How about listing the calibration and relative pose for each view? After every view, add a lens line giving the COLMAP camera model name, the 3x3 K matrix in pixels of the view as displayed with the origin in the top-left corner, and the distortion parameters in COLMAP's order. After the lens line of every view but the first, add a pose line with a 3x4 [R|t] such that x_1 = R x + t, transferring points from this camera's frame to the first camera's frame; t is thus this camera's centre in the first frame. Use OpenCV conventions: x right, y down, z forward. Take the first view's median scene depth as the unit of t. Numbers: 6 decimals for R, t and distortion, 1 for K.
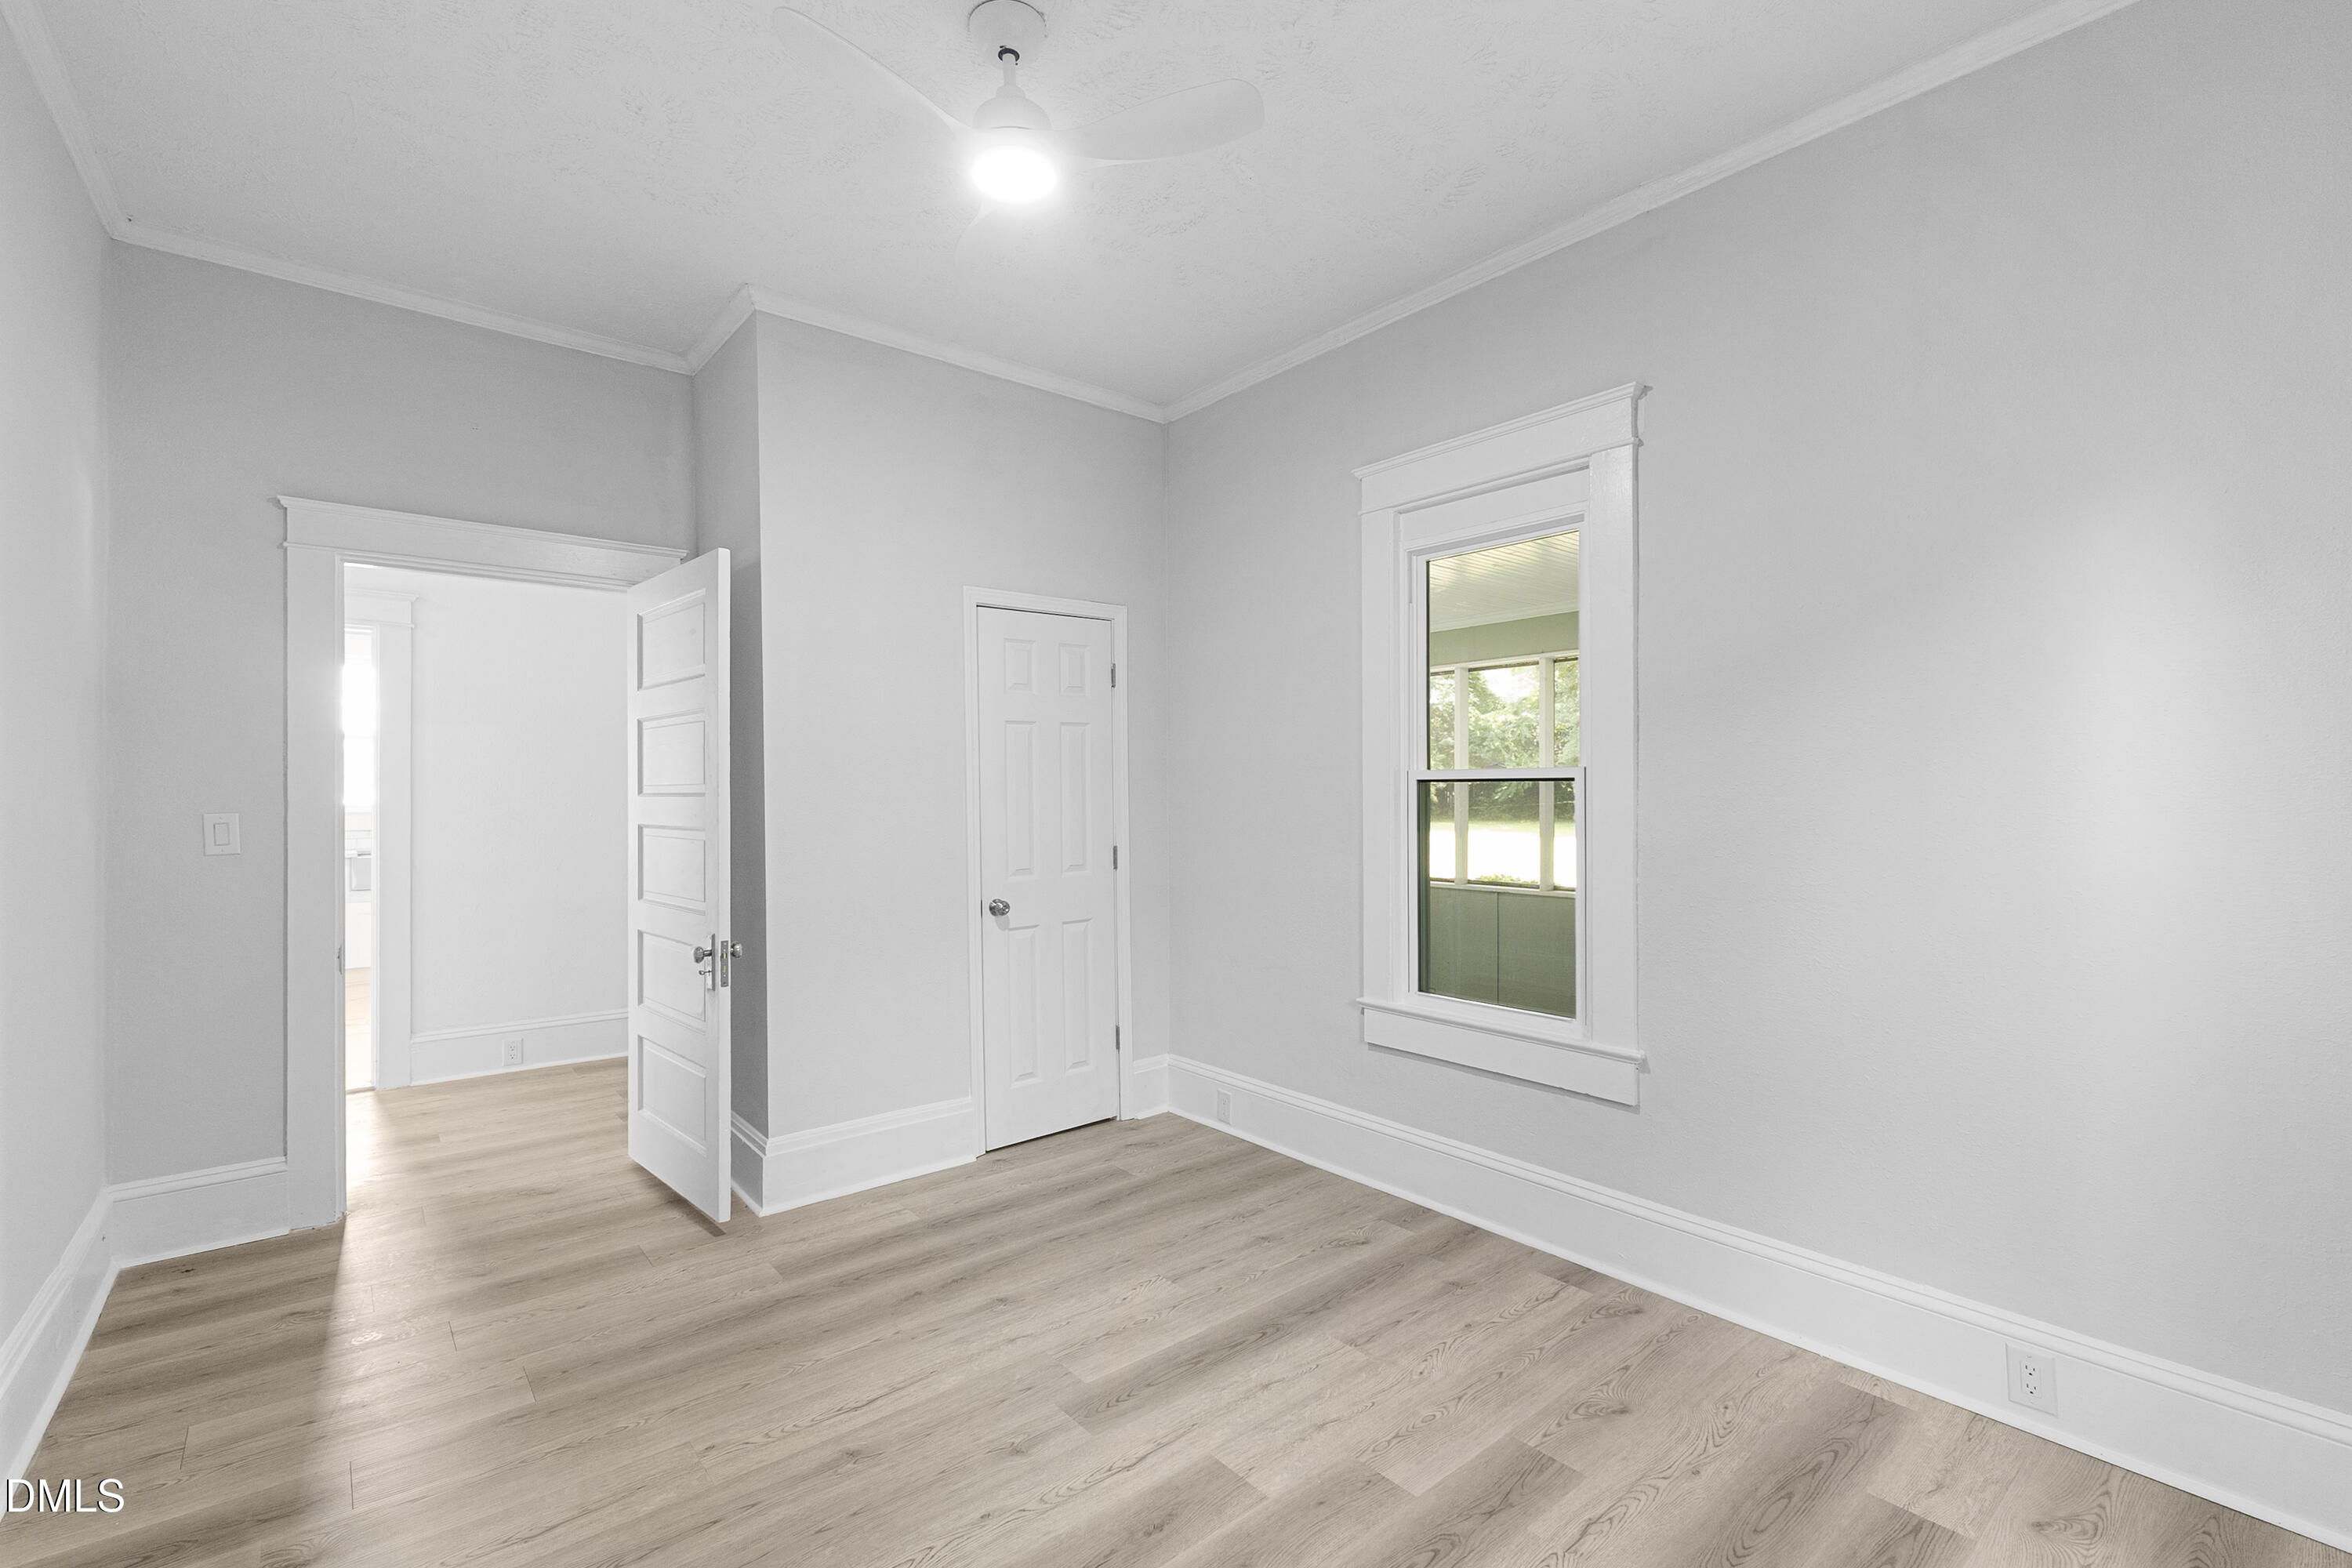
lens RADIAL K [[1045.6, 0, 1175.8], [0, 1045.6, 789.1], [0, 0, 1]] dist [-0.005640, 0.002639]
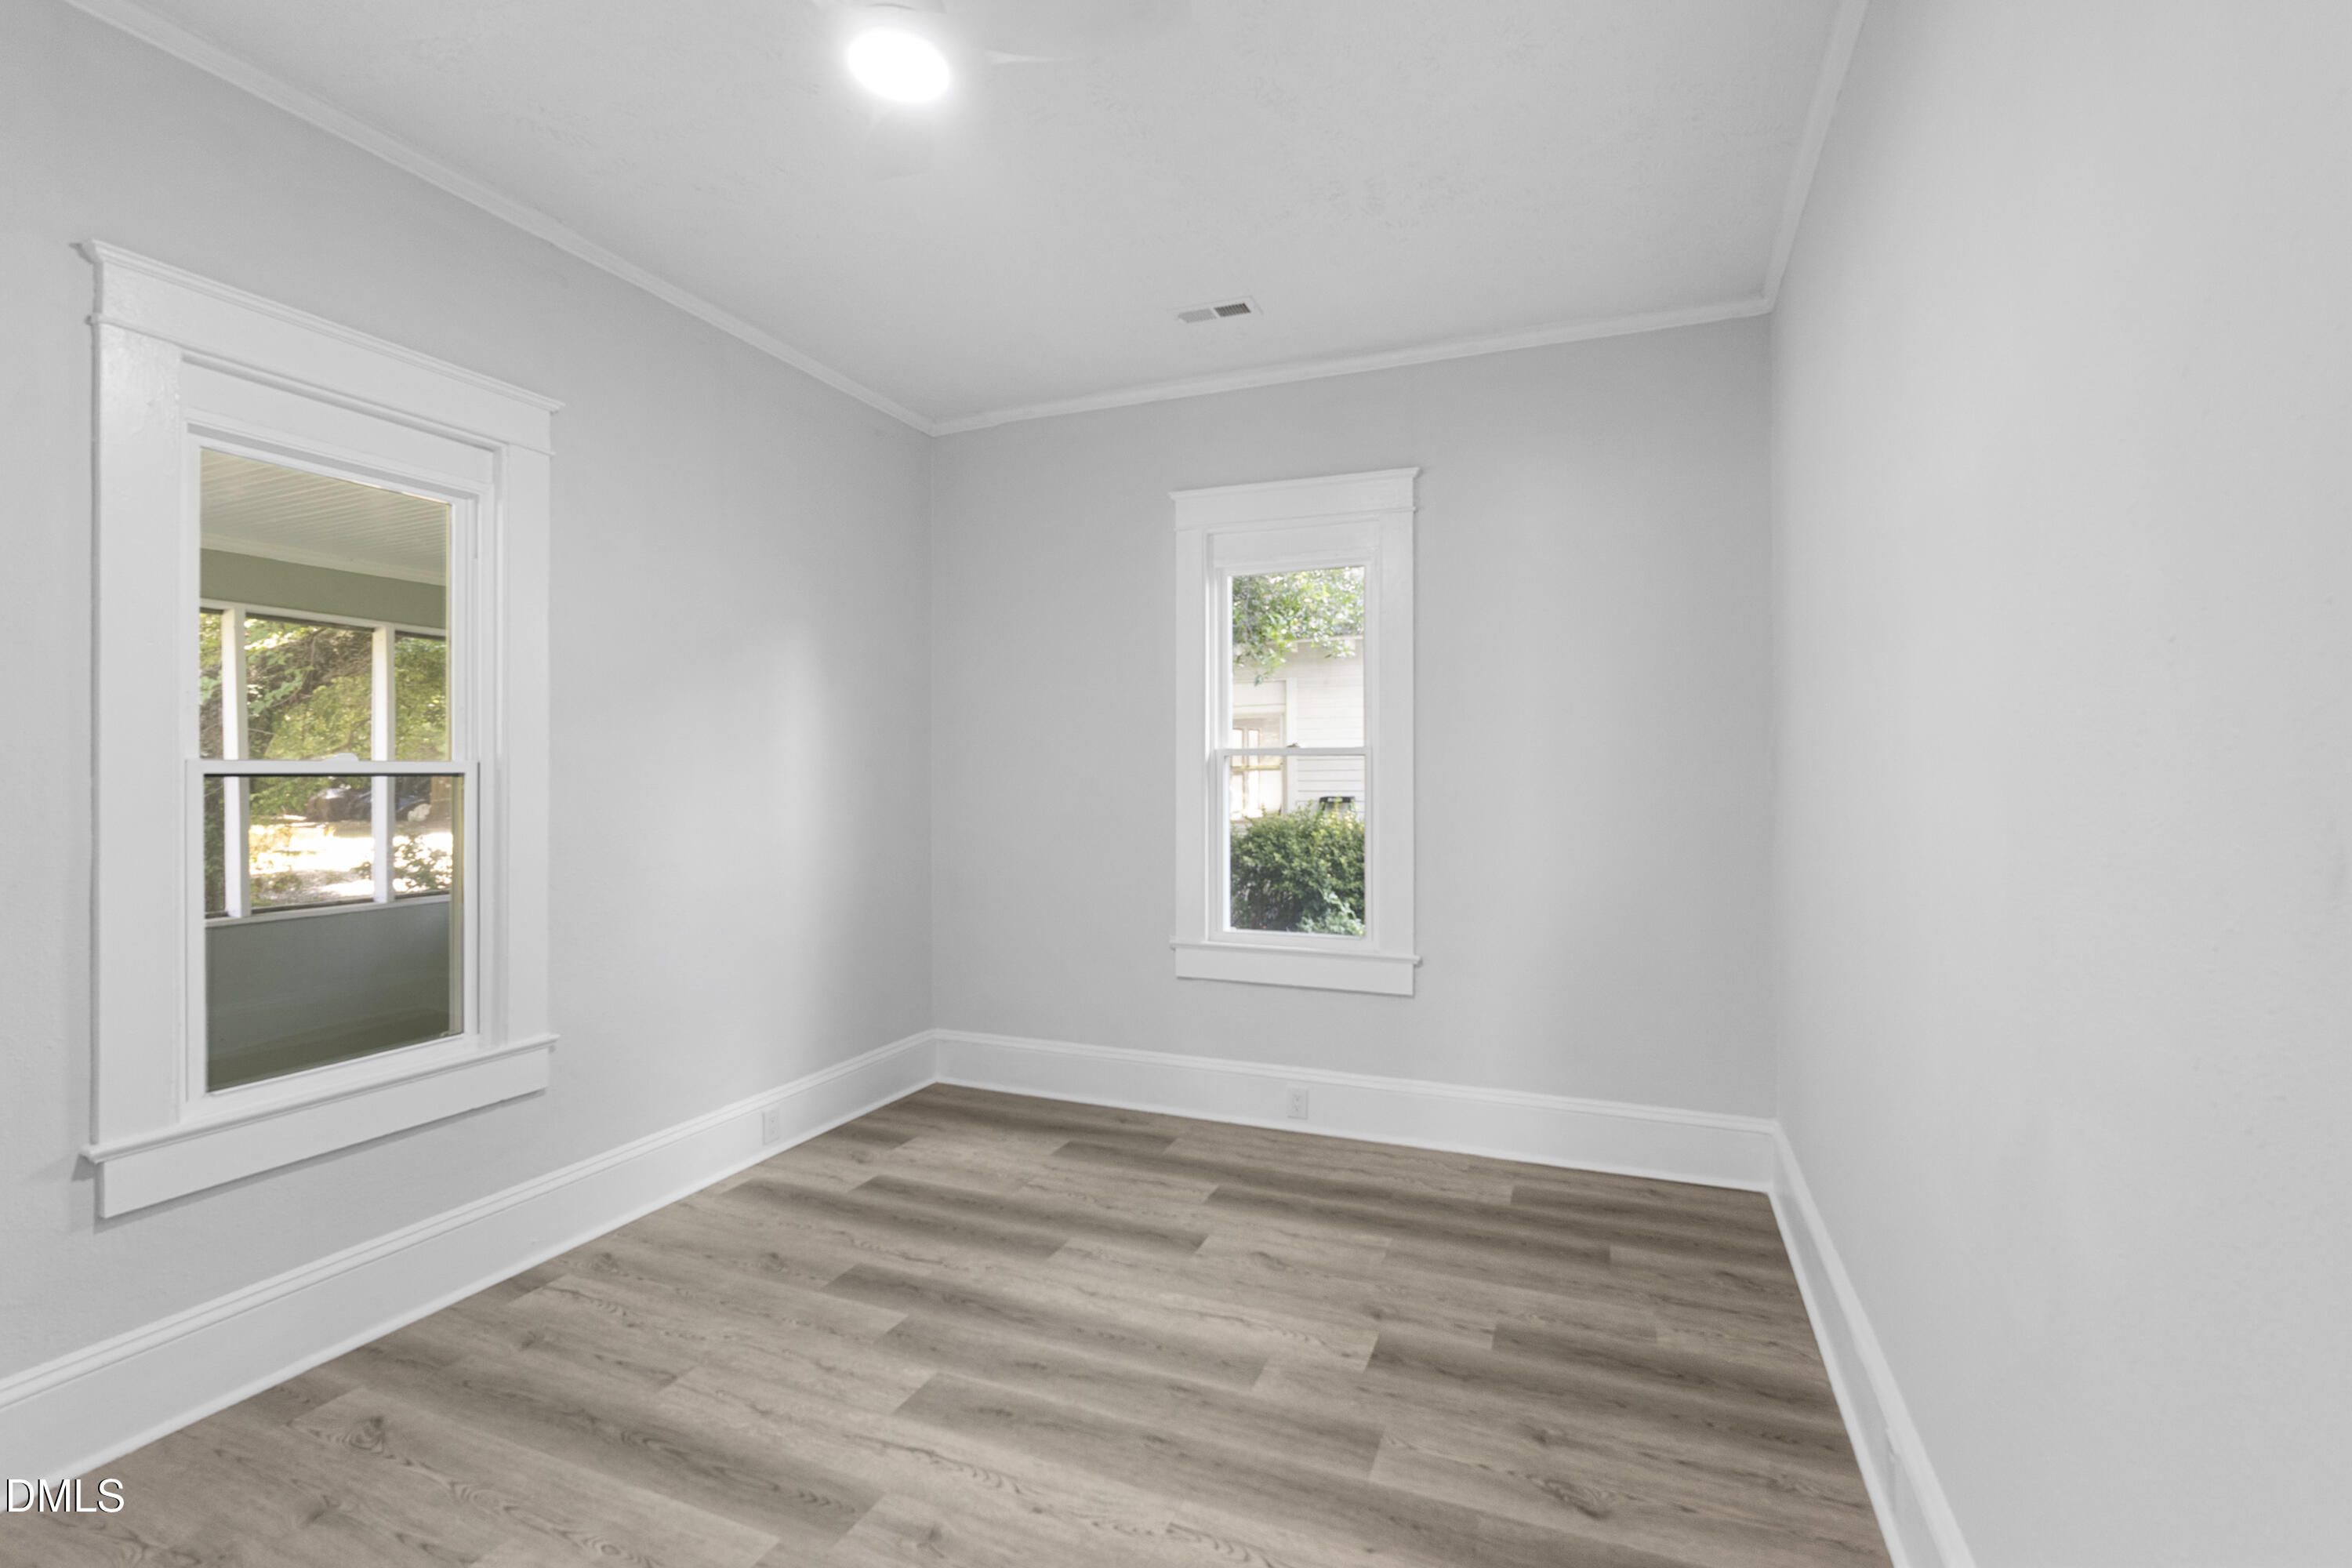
lens RADIAL K [[1045.6, 0, 1189.9], [0, 1045.6, 763.3], [0, 0, 1]] dist [-0.005640, 0.002639]
pose [[-0.487360, 0.017492, 0.873026, -0.814993], [0.006670, 0.999845, -0.016309, 0.000088], [-0.873176, -0.002126, -0.487401, 0.975815]]
